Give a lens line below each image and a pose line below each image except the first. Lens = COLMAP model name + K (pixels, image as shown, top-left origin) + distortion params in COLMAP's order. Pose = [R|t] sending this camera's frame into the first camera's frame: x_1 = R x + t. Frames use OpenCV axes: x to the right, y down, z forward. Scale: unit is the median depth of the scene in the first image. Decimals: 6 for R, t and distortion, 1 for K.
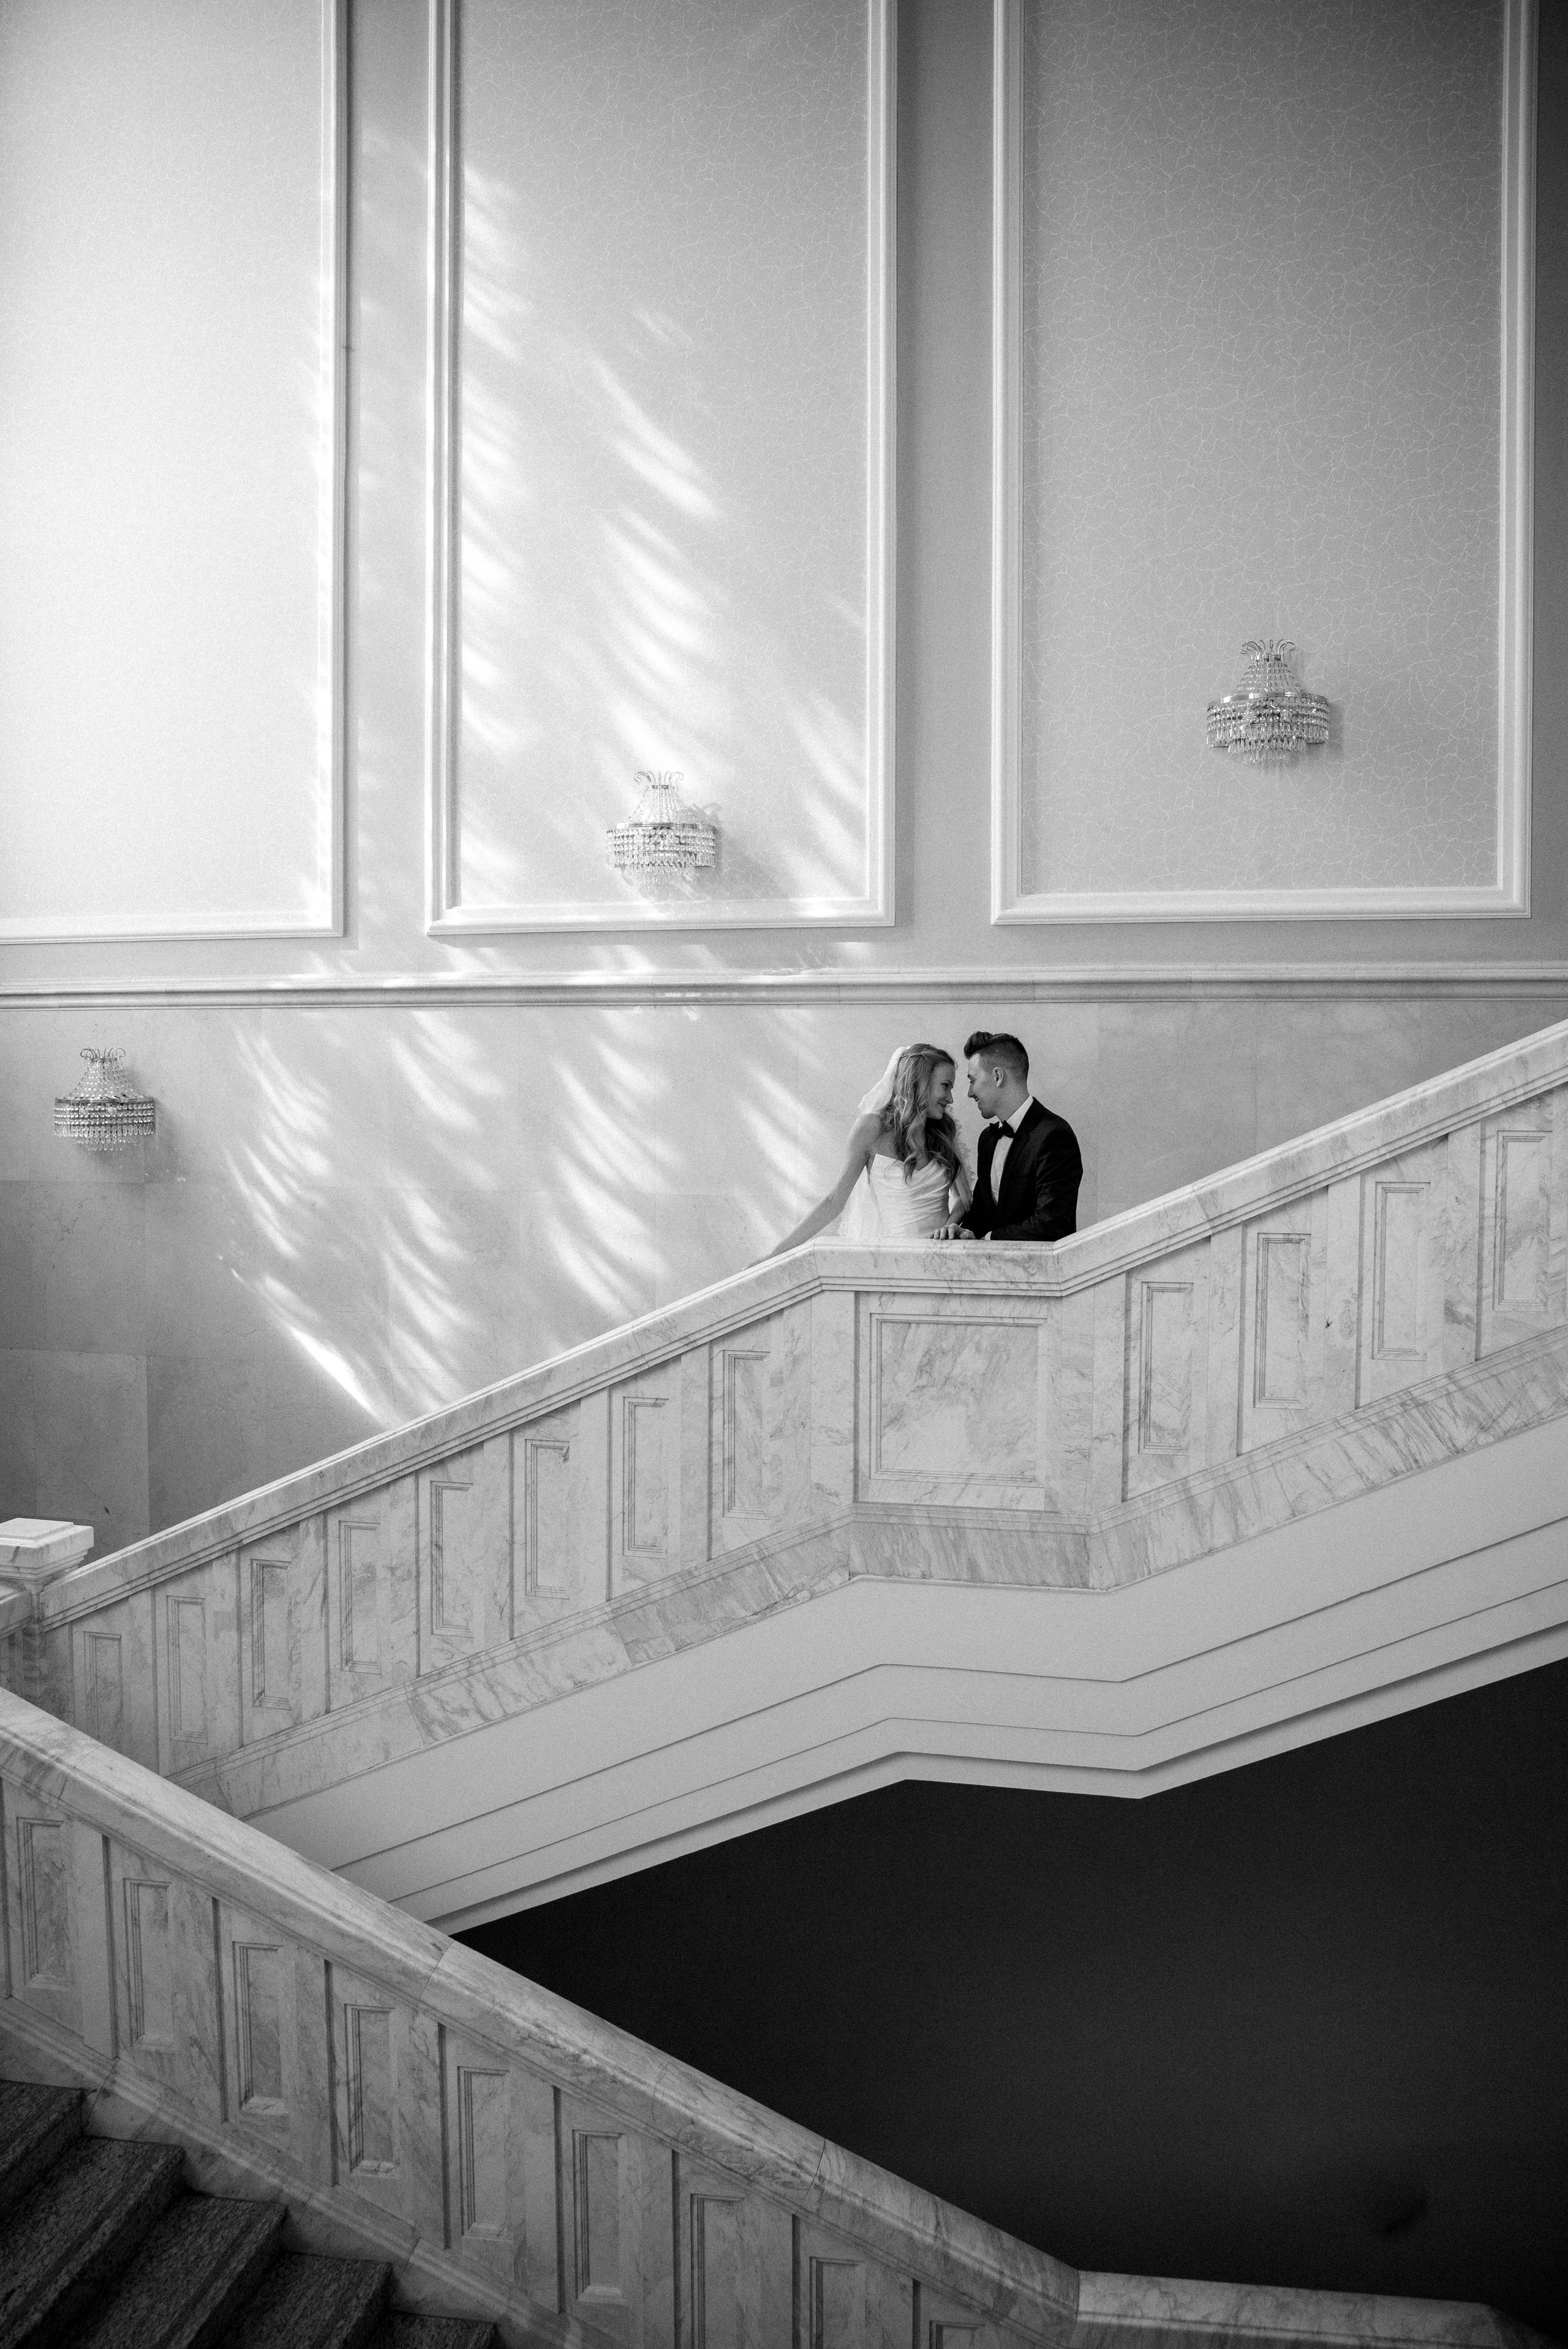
lens RADIAL K [[1925.2, 0, 784.0], [0, 1925.2, 1174.5], [0, 0, 1]] dist [-0.121678, 0.084317]
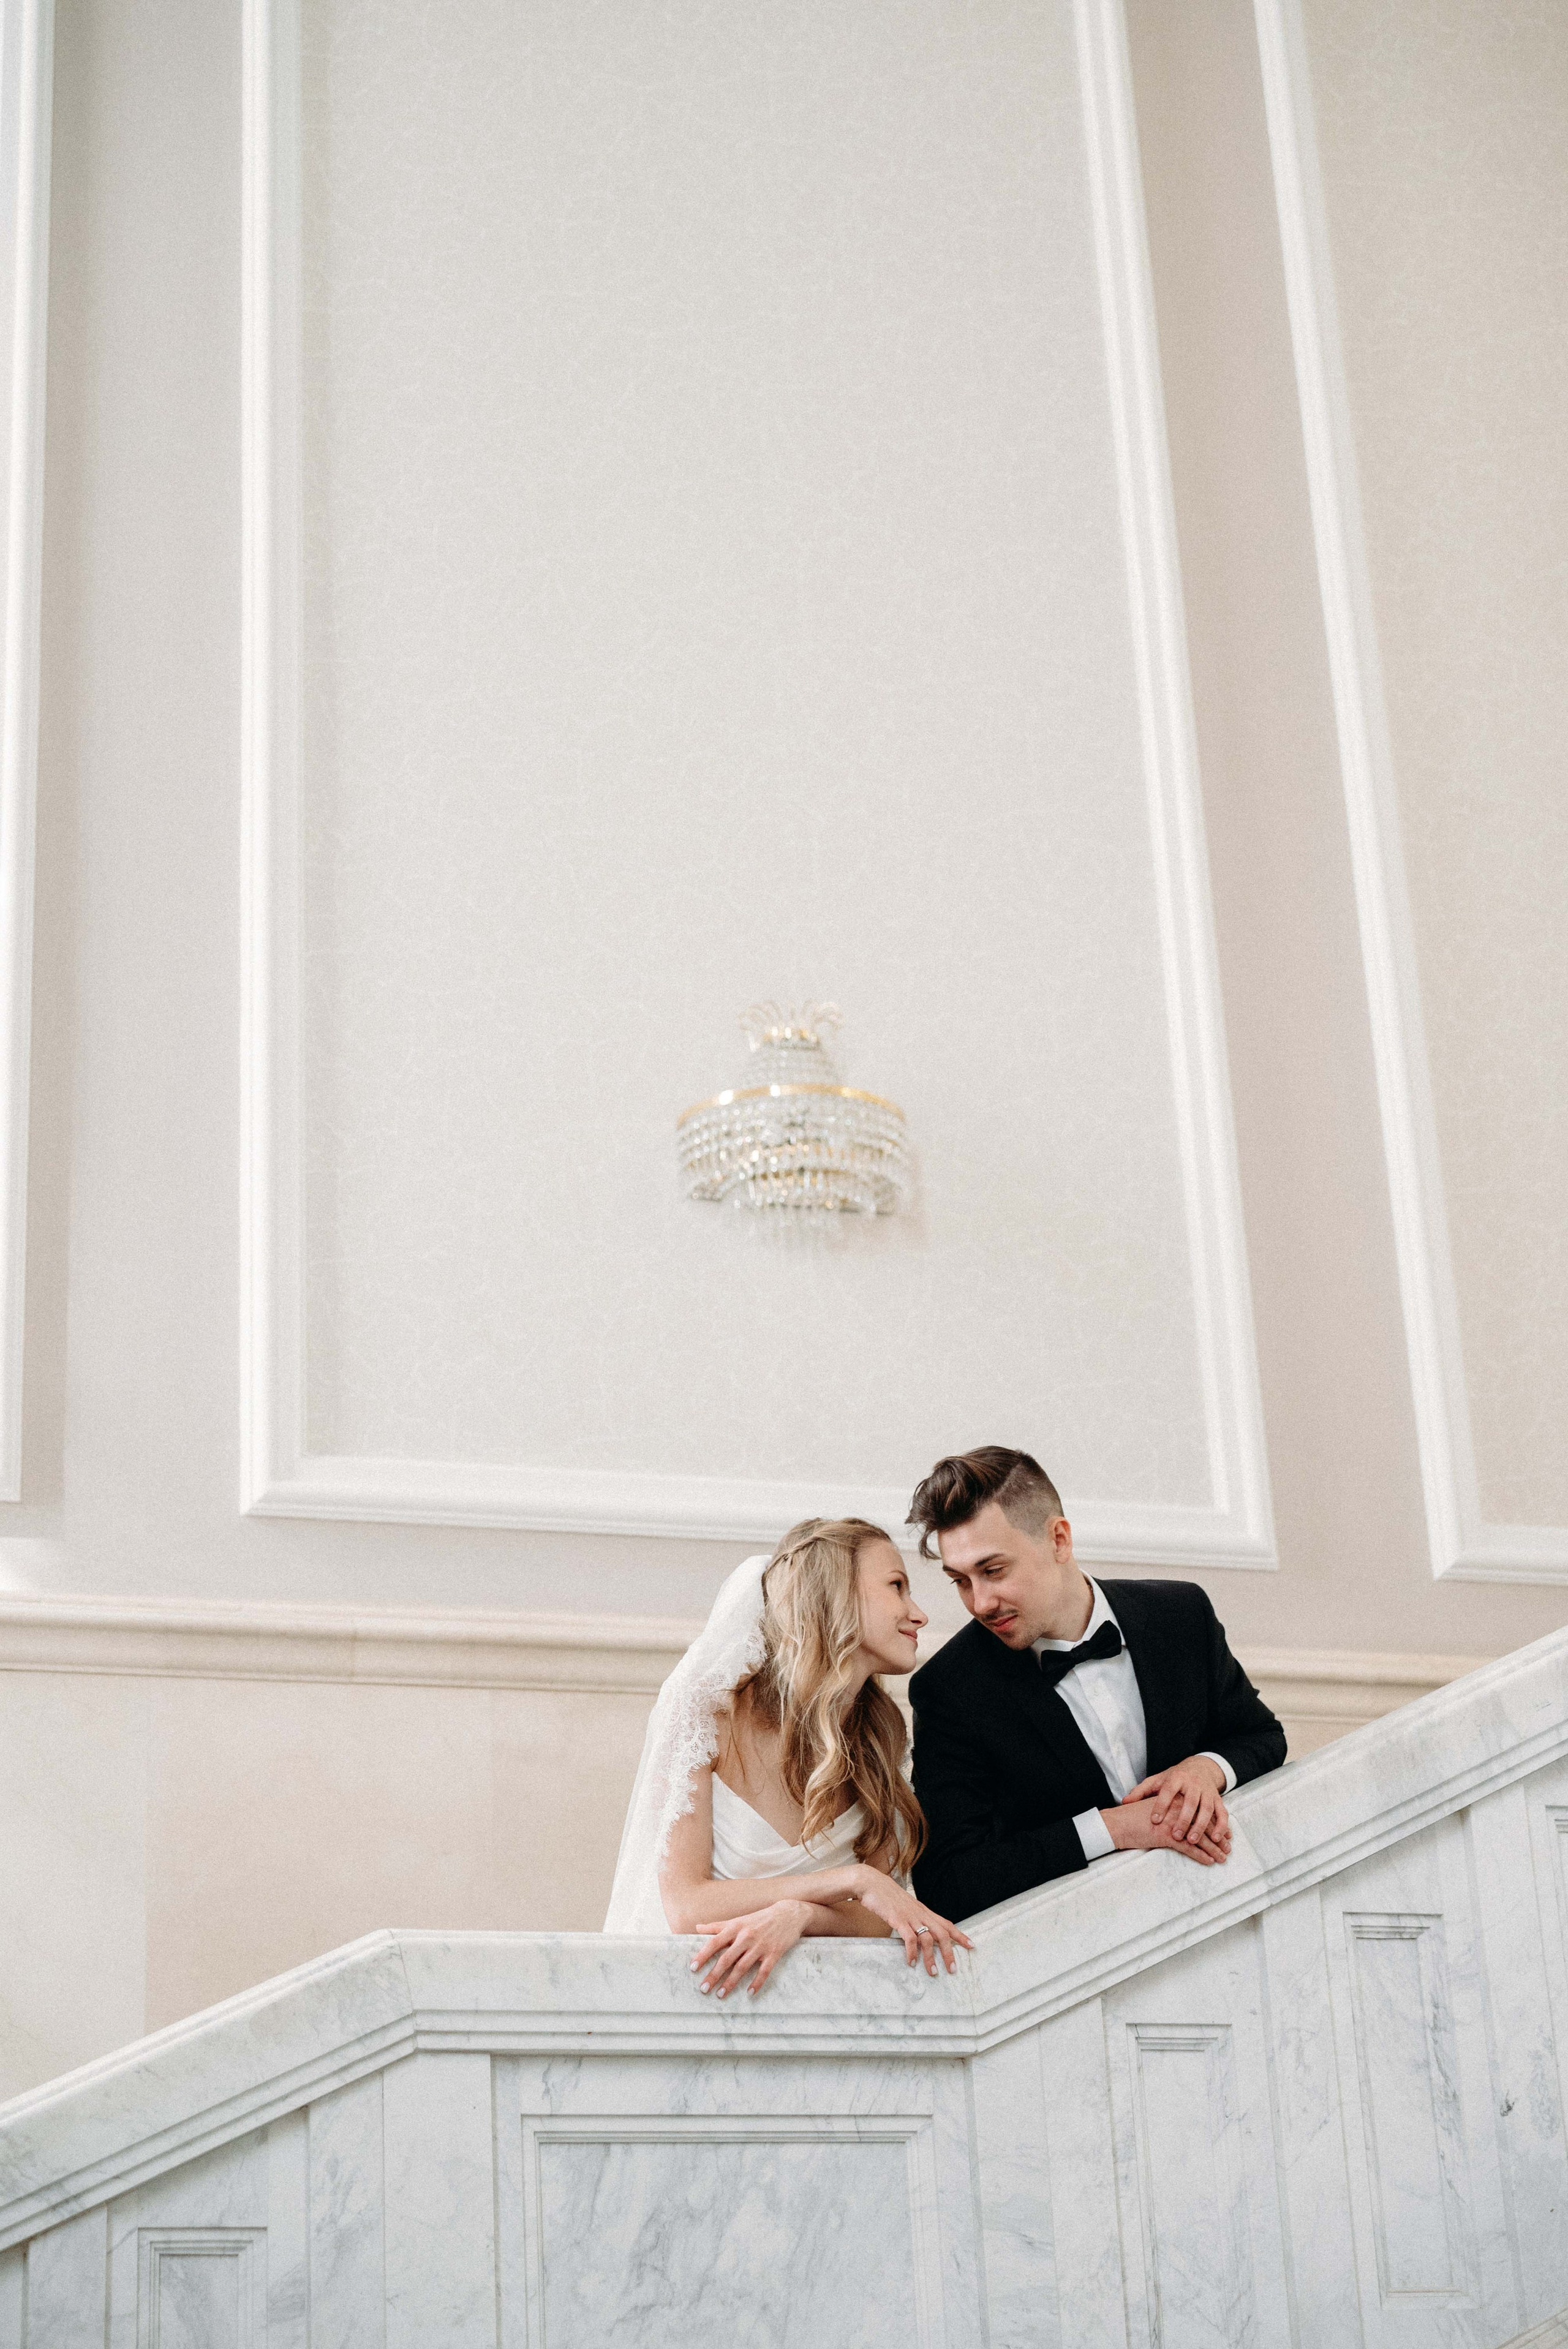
lens RADIAL K [[3894.4, 0, 784.0], [0, 3894.4, 1174.5], [0, 0, 1]] dist [0.020715, 0.006827]
pose [[0.819716, 0.171125, 0.546610, -0.384356], [0.079974, 0.910783, -0.405066, 0.225832], [-0.567160, 0.375754, 0.732898, 0.305254]]
